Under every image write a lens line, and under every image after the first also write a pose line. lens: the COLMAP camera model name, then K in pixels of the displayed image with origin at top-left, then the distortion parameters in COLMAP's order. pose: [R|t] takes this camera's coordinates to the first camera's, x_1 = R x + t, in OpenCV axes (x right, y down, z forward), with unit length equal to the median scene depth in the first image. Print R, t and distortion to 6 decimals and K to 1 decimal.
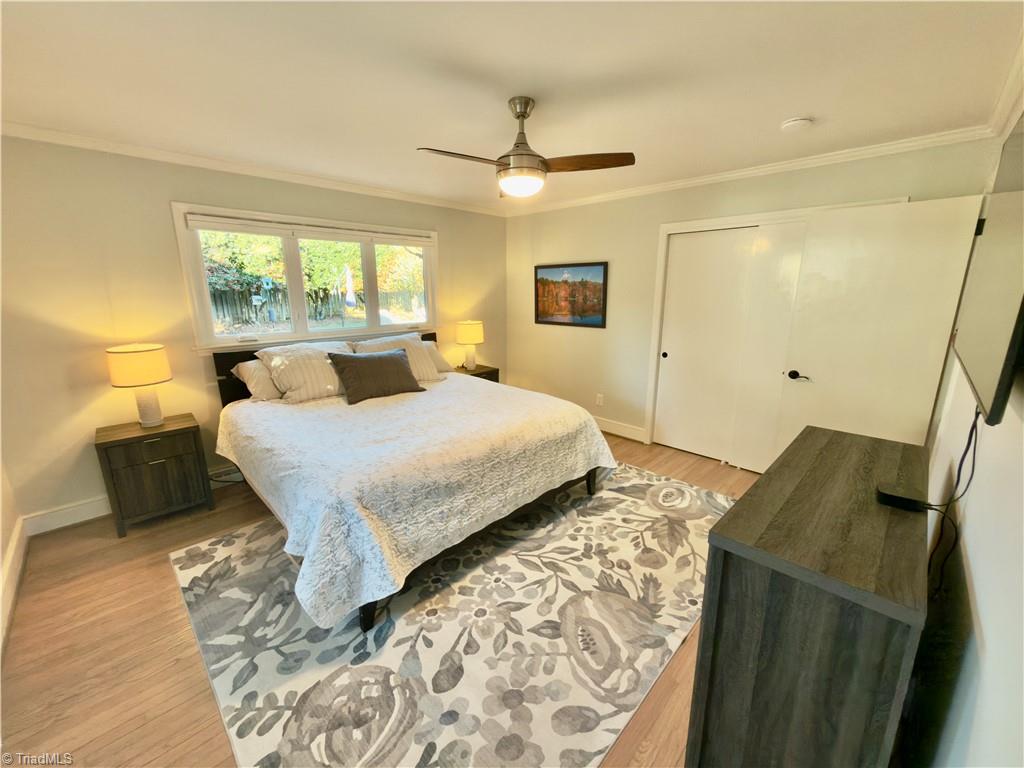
lens RADIAL K [[406.4, 0, 509.6], [0, 406.4, 387.8], [0, 0, 1]] dist [0.001591, 0.000306]
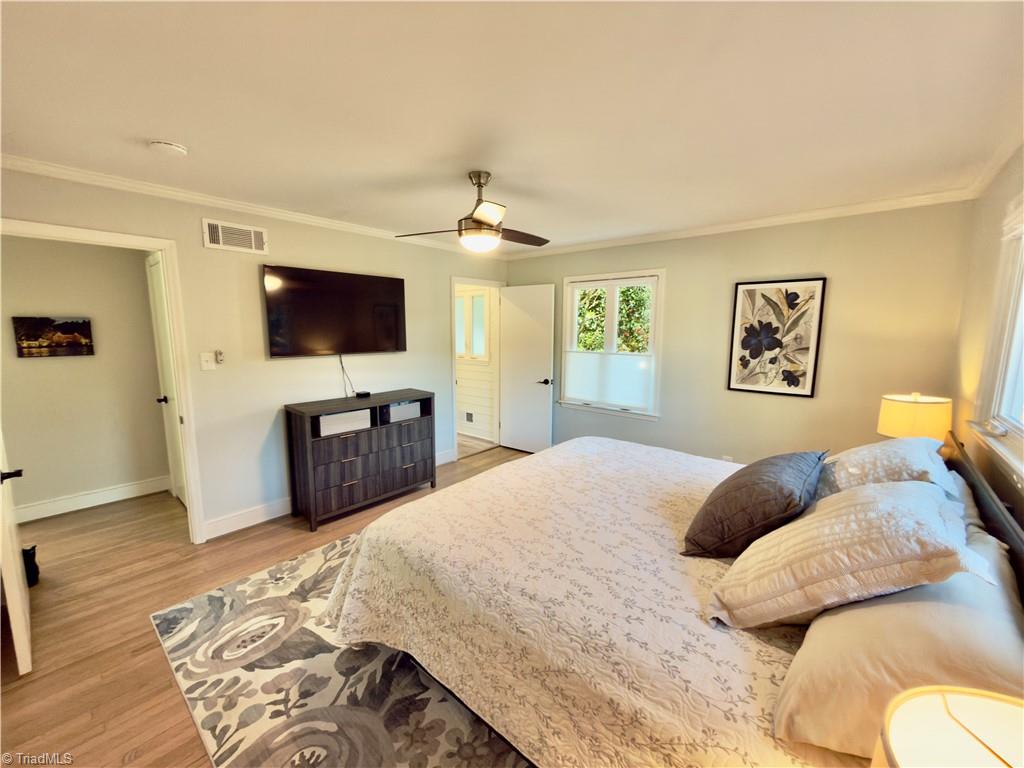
lens RADIAL K [[406.4, 0, 507.6], [0, 406.4, 379.2], [0, 0, 1]] dist [0.001591, 0.000306]
pose [[-0.997906, 0.003453, -0.064582, 0.027110], [-0.019629, 0.935300, 0.353310, -0.487378], [0.061623, 0.353838, -0.933274, 1.968652]]
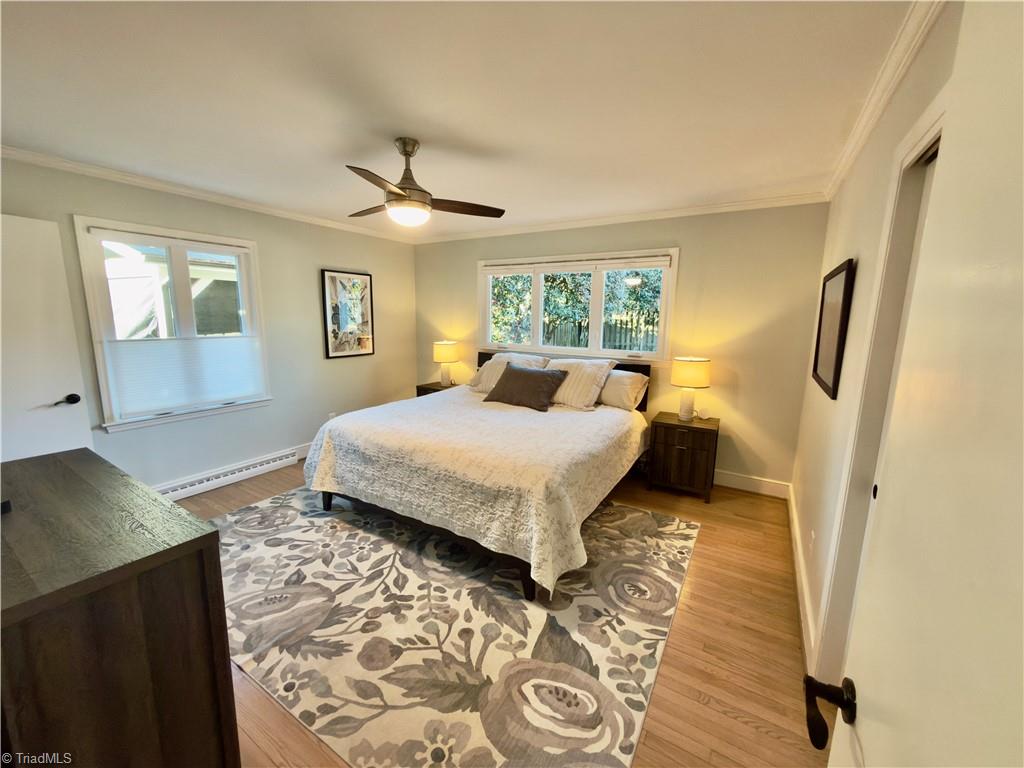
lens RADIAL K [[406.4, 0, 513.8], [0, 406.4, 381.1], [0, 0, 1]] dist [0.001591, 0.000306]
pose [[0.228659, 0.164585, -0.959493, 1.079800], [-0.241136, 0.964466, 0.107972, -0.230289], [0.943169, 0.206680, 0.260221, 0.945540]]
